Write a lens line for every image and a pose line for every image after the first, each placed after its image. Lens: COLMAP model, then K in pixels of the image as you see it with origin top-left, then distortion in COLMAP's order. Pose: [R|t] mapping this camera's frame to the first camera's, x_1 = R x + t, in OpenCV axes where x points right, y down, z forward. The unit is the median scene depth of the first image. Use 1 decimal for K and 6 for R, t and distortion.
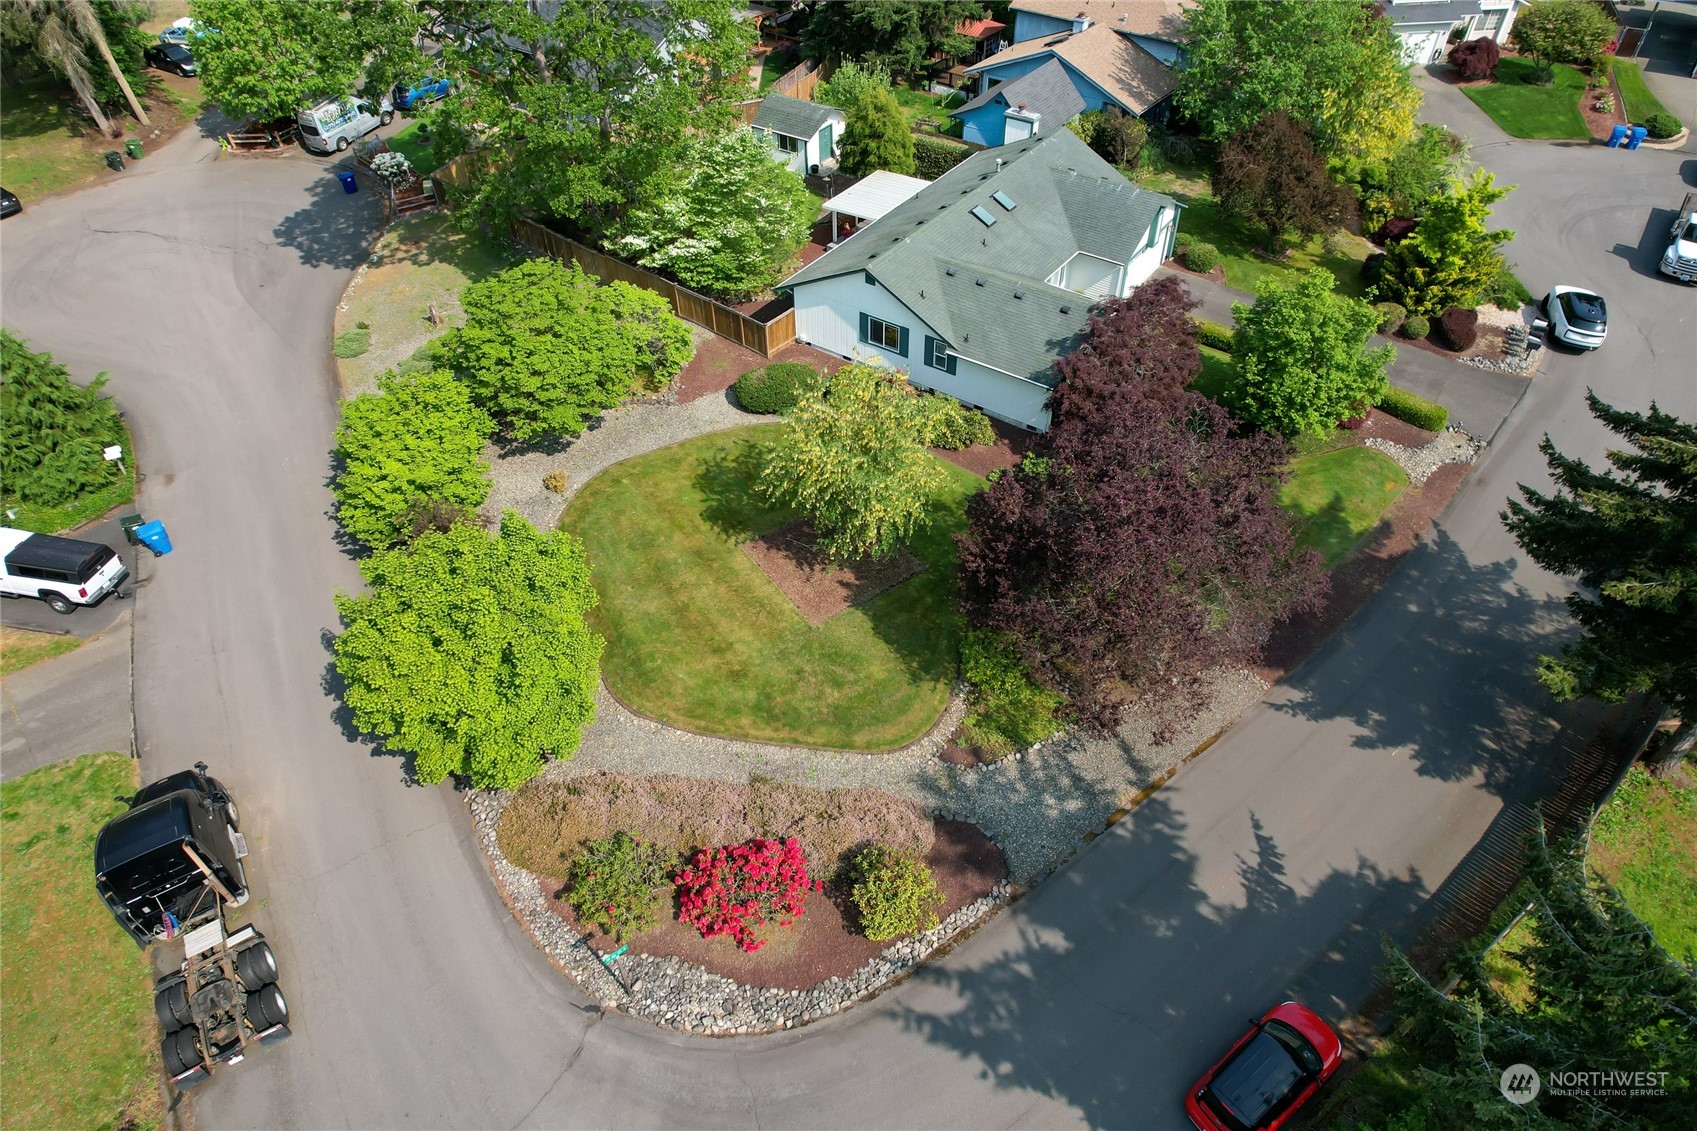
lens RADIAL K [[1082.3, 0, 859.2], [0, 1082.3, 562.1], [0, 0, 1]] dist [-0.068922, 0.059467]
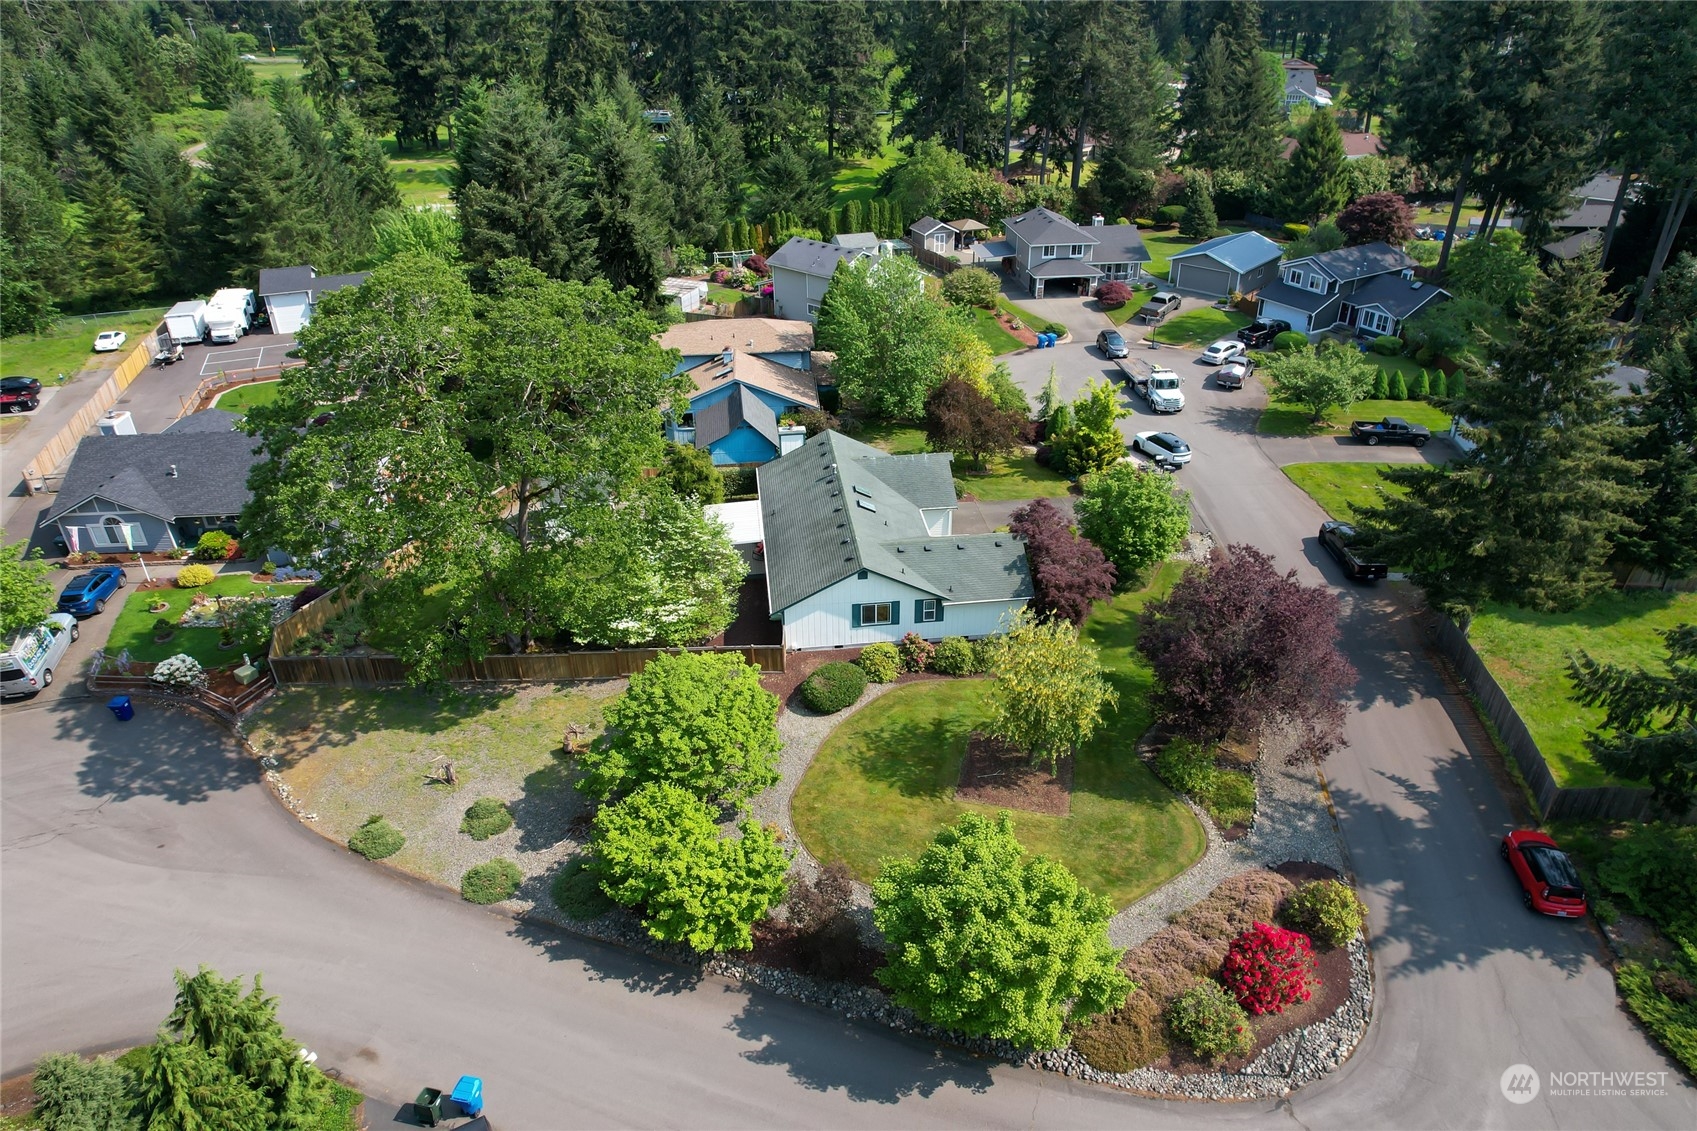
lens RADIAL K [[1082.3, 0, 859.2], [0, 1082.3, 562.1], [0, 0, 1]] dist [-0.068922, 0.059467]
pose [[0.747098, -0.327766, 0.578286, -0.859351], [0.457512, 0.884673, -0.089645, -0.204378], [-0.482212, 0.331546, 0.810894, -0.003746]]
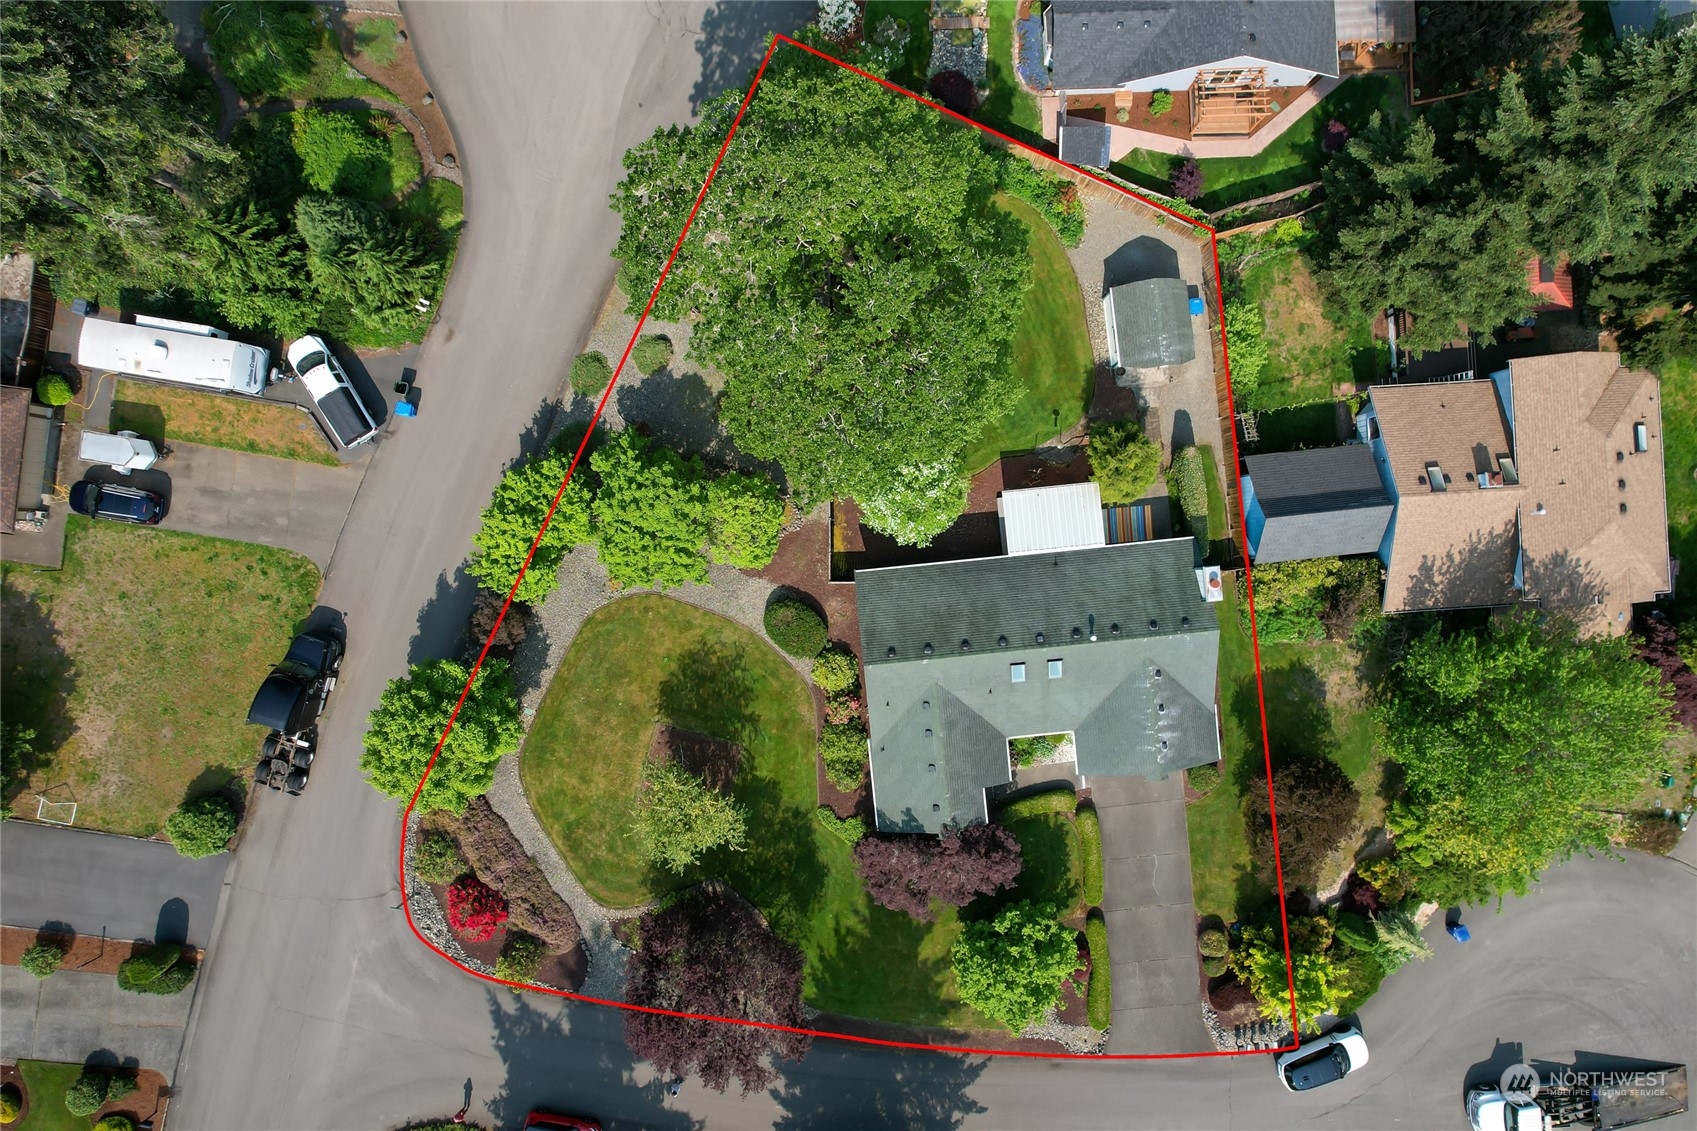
lens RADIAL K [[1082.3, 0, 859.2], [0, 1082.3, 562.1], [0, 0, 1]] dist [-0.068922, 0.059467]
pose [[0.651305, 0.758706, 0.012914, -0.126561], [-0.525745, 0.438919, 0.728658, -1.472151], [0.547169, -0.481369, 0.684755, 0.250310]]
